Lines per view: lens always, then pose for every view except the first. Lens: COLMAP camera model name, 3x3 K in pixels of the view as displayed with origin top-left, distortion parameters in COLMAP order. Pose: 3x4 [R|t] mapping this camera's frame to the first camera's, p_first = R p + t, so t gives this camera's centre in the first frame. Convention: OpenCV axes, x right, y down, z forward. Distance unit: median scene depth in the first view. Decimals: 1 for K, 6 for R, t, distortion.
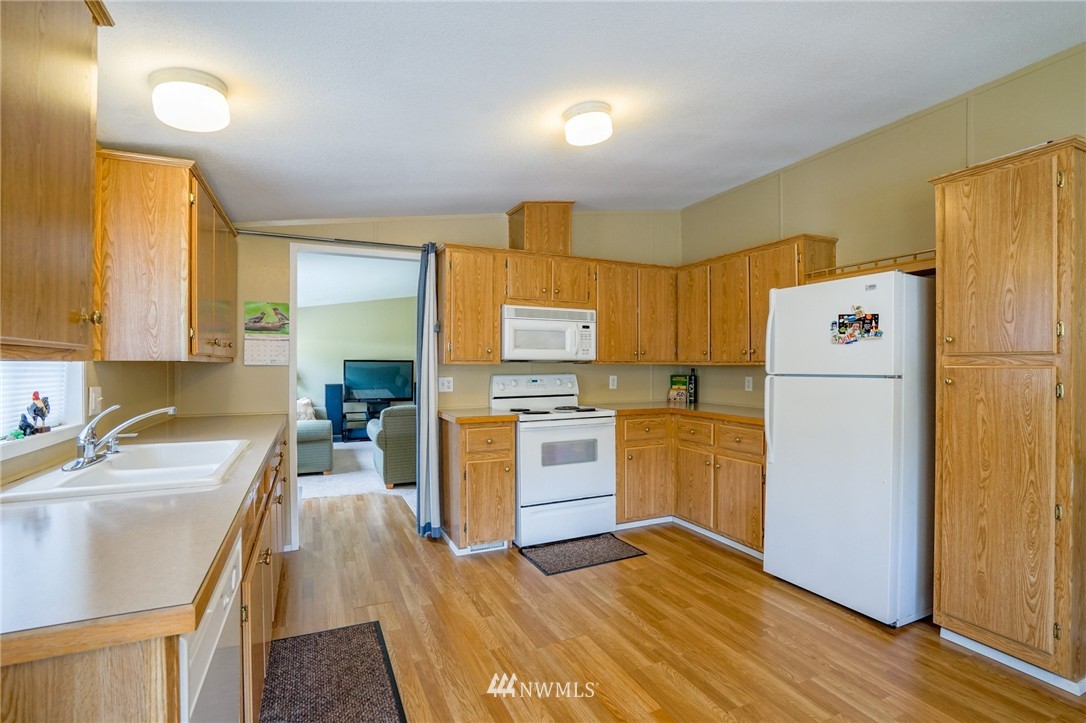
lens RADIAL K [[506.9, 0, 541.7], [0, 506.9, 363.8], [0, 0, 1]] dist [-0.054147, 0.018813]
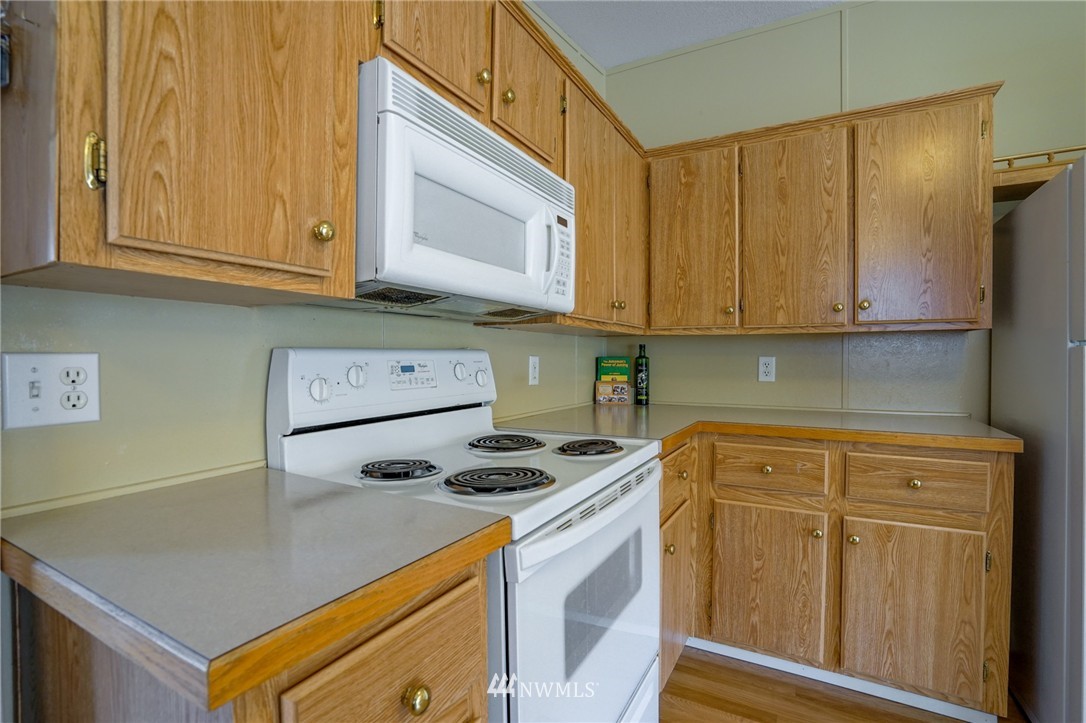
lens RADIAL K [[506.9, 0, 549.5], [0, 506.9, 364.6], [0, 0, 1]] dist [-0.054147, 0.018813]
pose [[0.801559, -0.008283, 0.597858, -0.150394], [-0.000564, 0.999893, 0.014609, 0.028551], [-0.597915, -0.012047, 0.801469, 0.740730]]
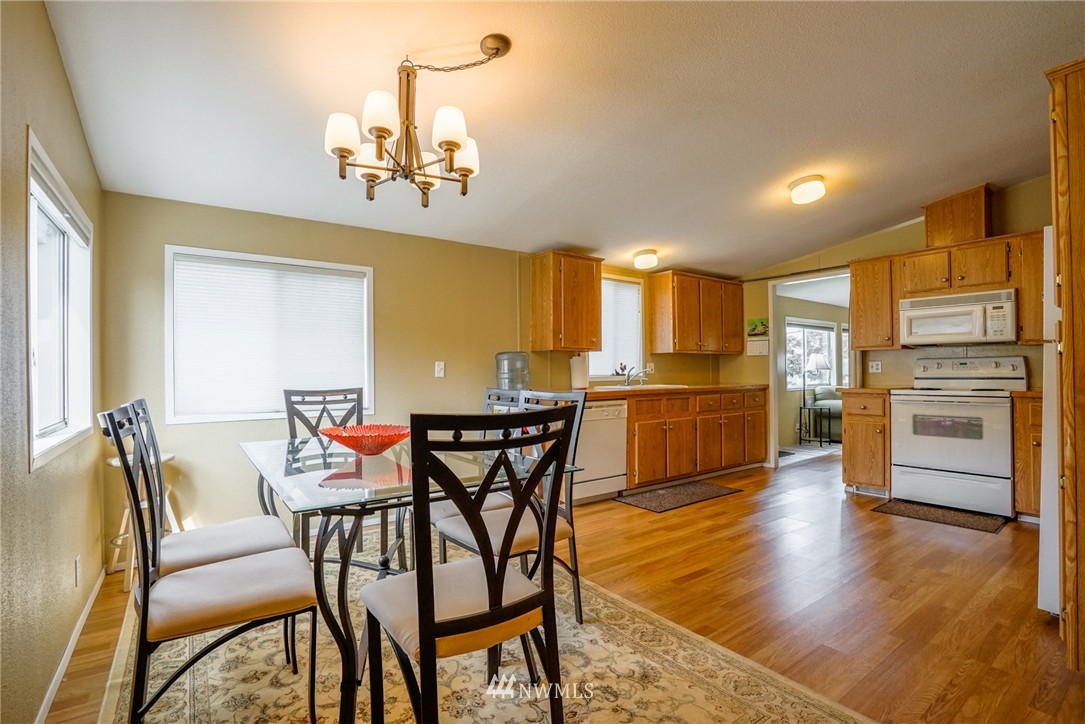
lens RADIAL K [[506.4, 0, 540.3], [0, 506.4, 362.5], [0, 0, 1]] dist [-0.054147, 0.018813]
pose [[0.185006, -0.019808, -0.982538, 0.897367], [0.005973, 0.999801, -0.019032, 0.049328], [0.982719, -0.002347, 0.185087, -0.054110]]
